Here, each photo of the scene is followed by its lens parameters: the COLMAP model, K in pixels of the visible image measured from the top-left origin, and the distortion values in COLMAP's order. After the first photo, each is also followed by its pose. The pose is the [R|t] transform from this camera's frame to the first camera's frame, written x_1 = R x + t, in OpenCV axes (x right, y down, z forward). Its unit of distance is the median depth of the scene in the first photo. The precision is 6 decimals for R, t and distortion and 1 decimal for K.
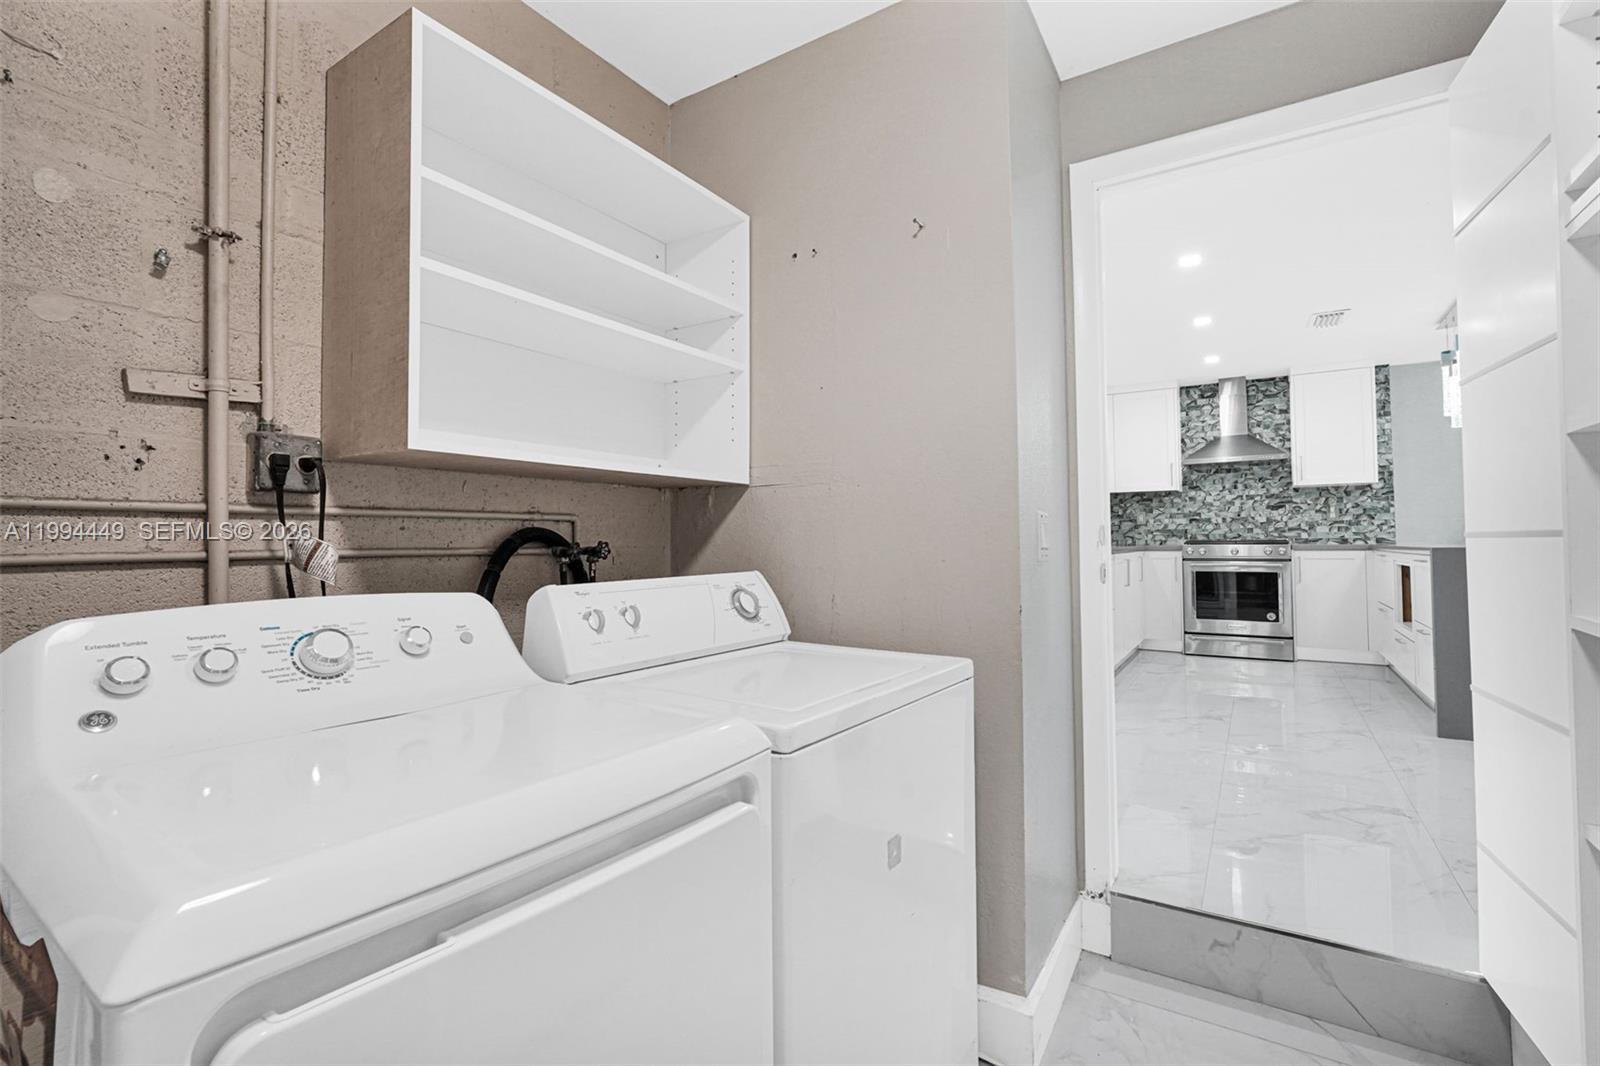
lens RADIAL K [[711.8, 0, 801.8], [0, 711.8, 520.7], [0, 0, 1]] dist [-0.021265, 0.008170]
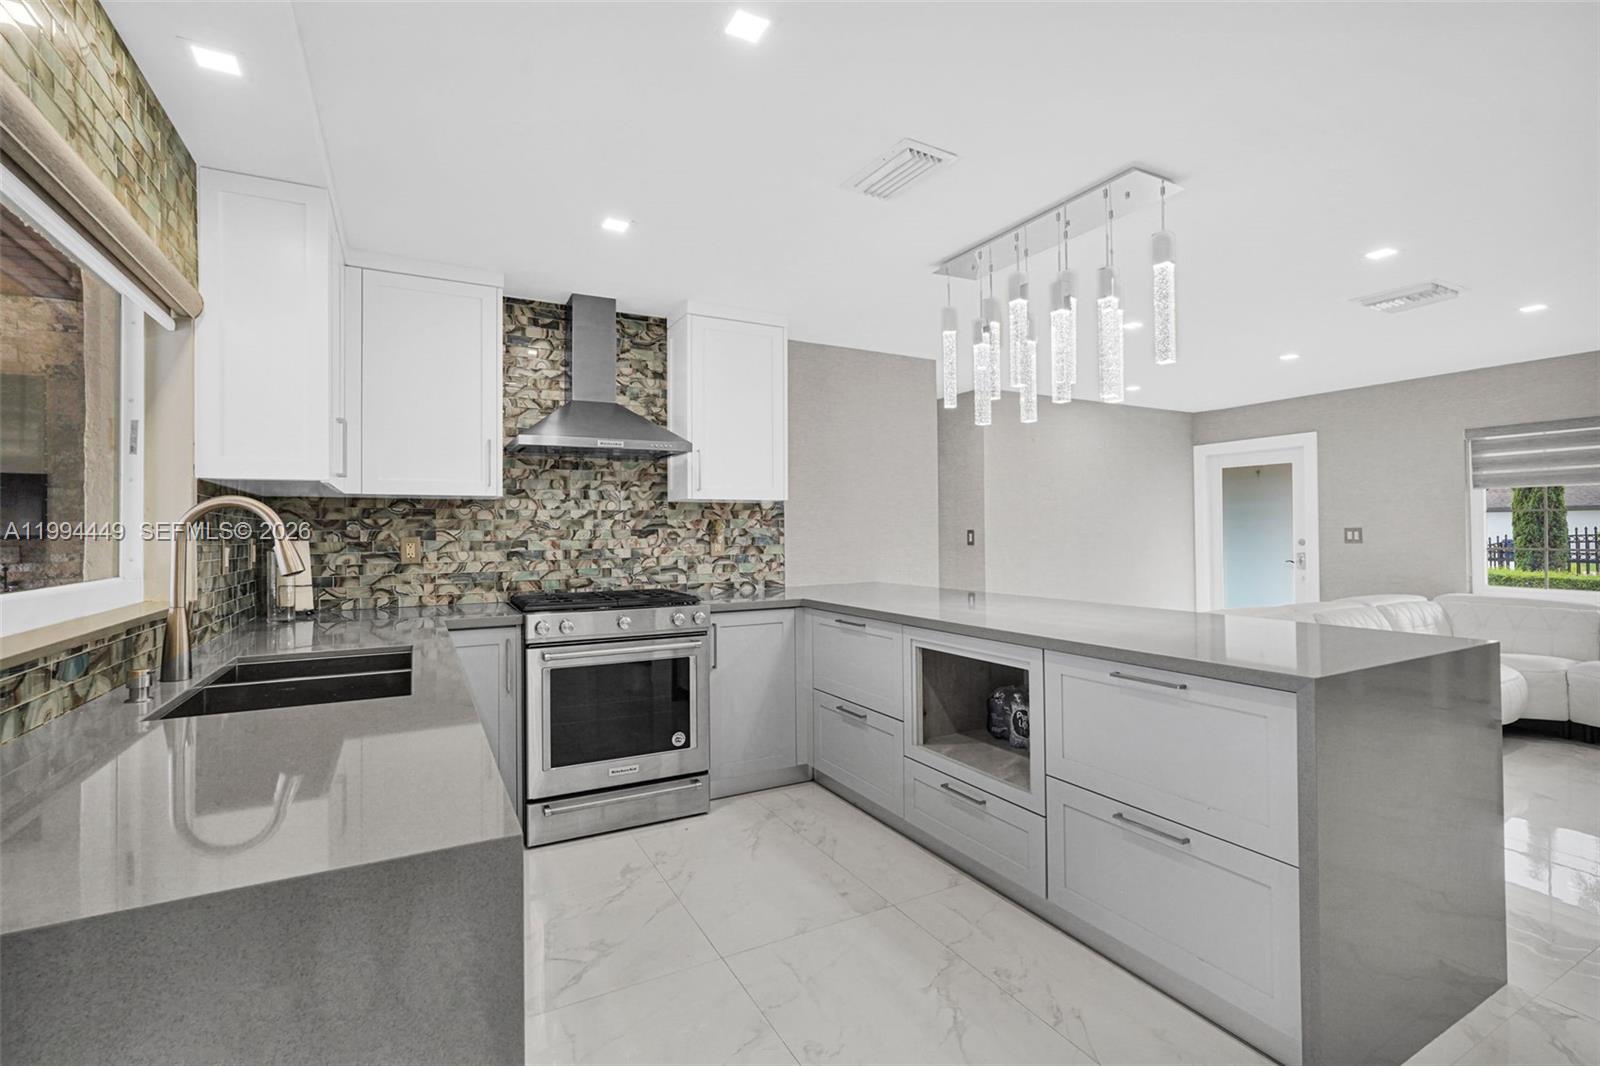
lens RADIAL K [[721.8, 0, 803.3], [0, 721.8, 520.8], [0, 0, 1]] dist [-0.020745, 0.008339]
pose [[0.486595, 0.021775, 0.873356, 0.203959], [-0.017558, 0.999731, -0.015143, -0.022577], [-0.873451, -0.007966, 0.486846, 0.586317]]
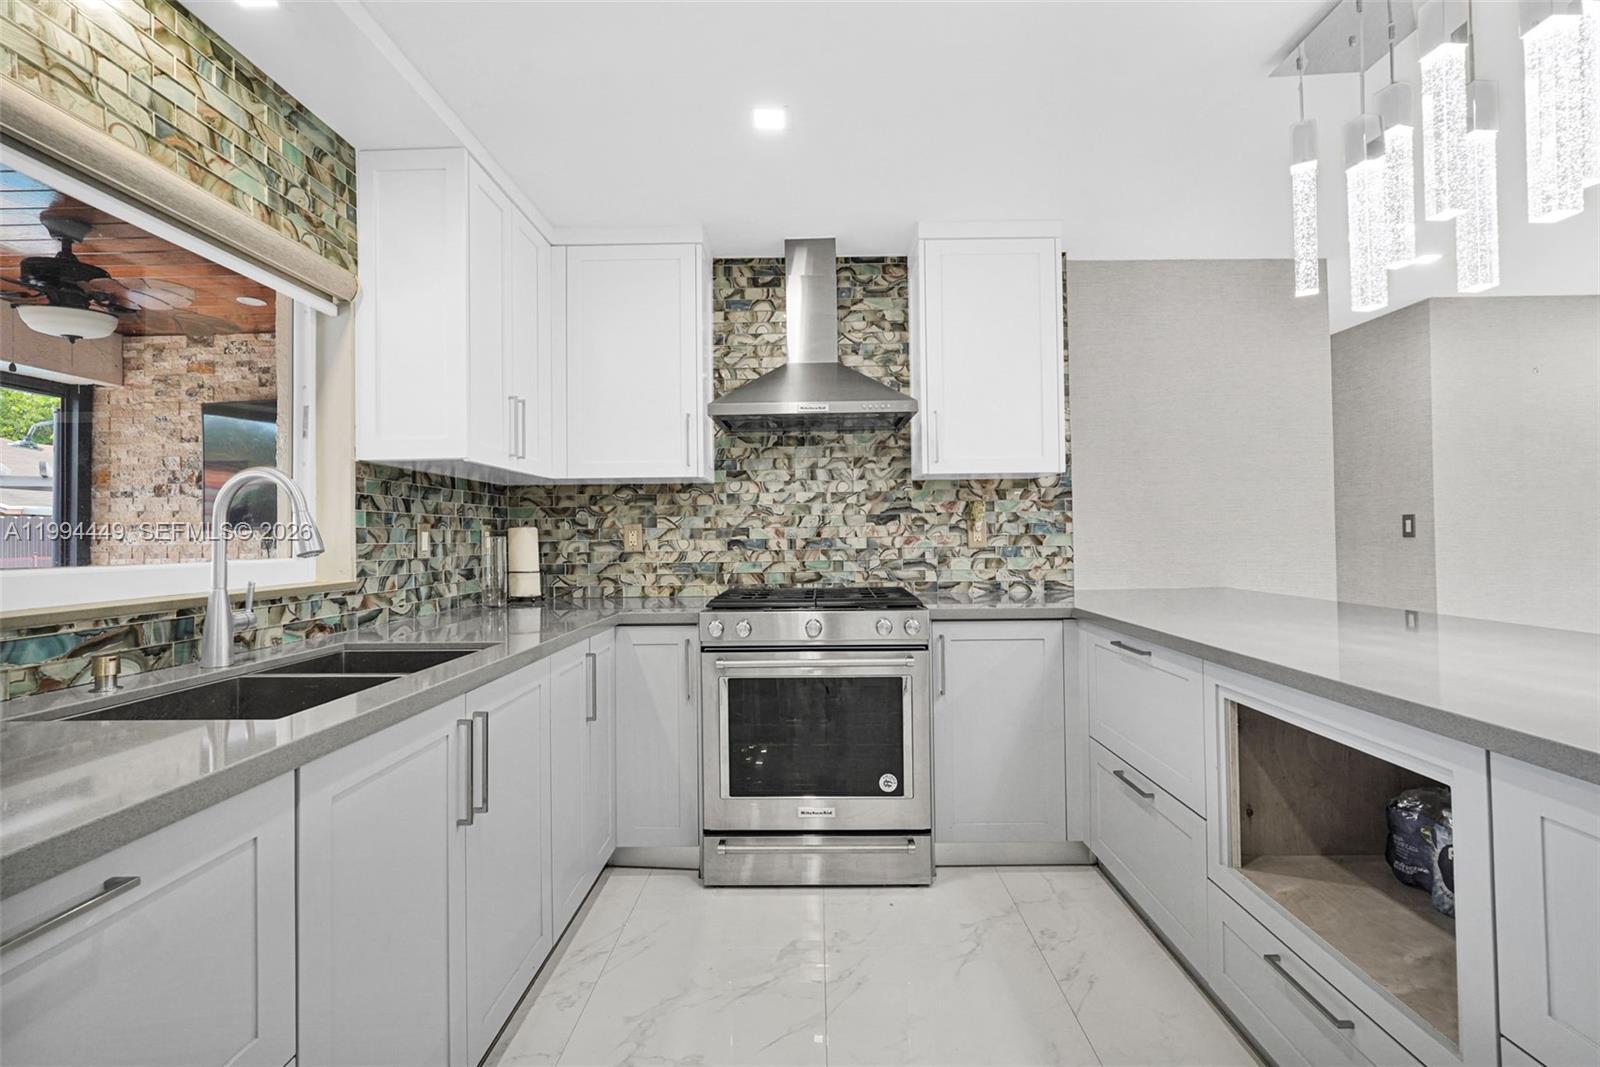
lens RADIAL K [[721.8, 0, 803.3], [0, 721.8, 521.3], [0, 0, 1]] dist [-0.020745, 0.008339]
pose [[0.850422, 0.011044, 0.525985, 0.359105], [-0.009940, 0.999938, -0.004924, -0.014357], [-0.526007, -0.001041, 0.850480, 0.601209]]
